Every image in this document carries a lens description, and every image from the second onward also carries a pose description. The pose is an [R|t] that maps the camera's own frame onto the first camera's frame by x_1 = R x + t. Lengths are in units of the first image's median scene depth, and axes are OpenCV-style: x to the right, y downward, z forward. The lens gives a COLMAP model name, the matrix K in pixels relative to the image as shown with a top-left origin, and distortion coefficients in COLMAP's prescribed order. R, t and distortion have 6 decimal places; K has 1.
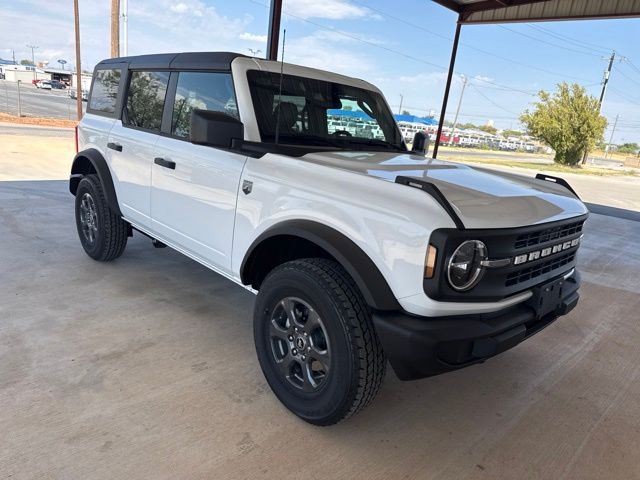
lens RADIAL K [[477.4, 0, 297.1], [0, 477.4, 247.9], [0, 0, 1]] dist [0.001001, -0.001458]
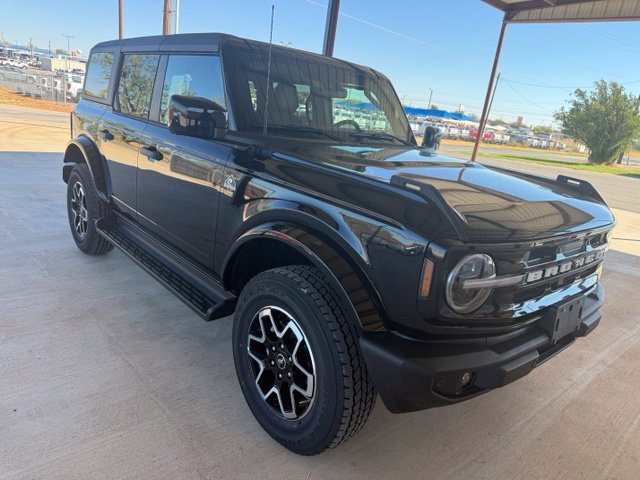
lens RADIAL K [[474.3, 0, 320.0], [0, 474.3, 240.0], [0, 0, 1]] dist [-0.006811, 0.001657]
pose [[0.999474, 0.029272, -0.013954, 0.077982], [-0.029249, 0.999570, 0.001833, -0.026218], [0.014002, -0.001424, 0.999901, 0.120727]]
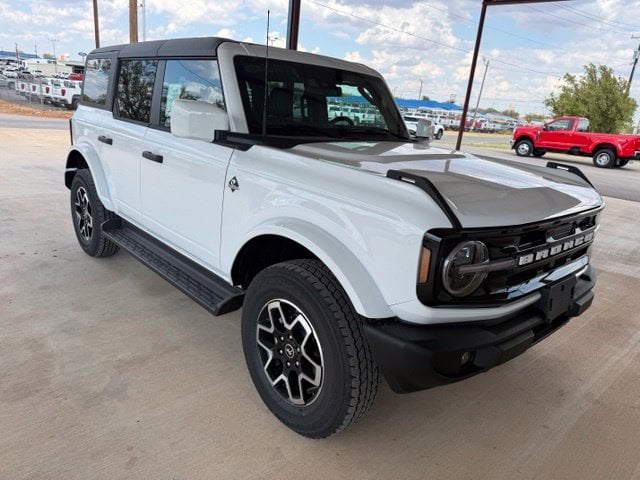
lens RADIAL K [[471.3, 0, 312.8], [0, 471.3, 242.1], [0, 0, 1]] dist [-0.002686, 0.002880]
pose [[0.999730, -0.010421, -0.020788, 0.068468], [0.010789, 0.999786, 0.017669, -0.024755], [0.020599, -0.017889, 0.999628, 0.080592]]
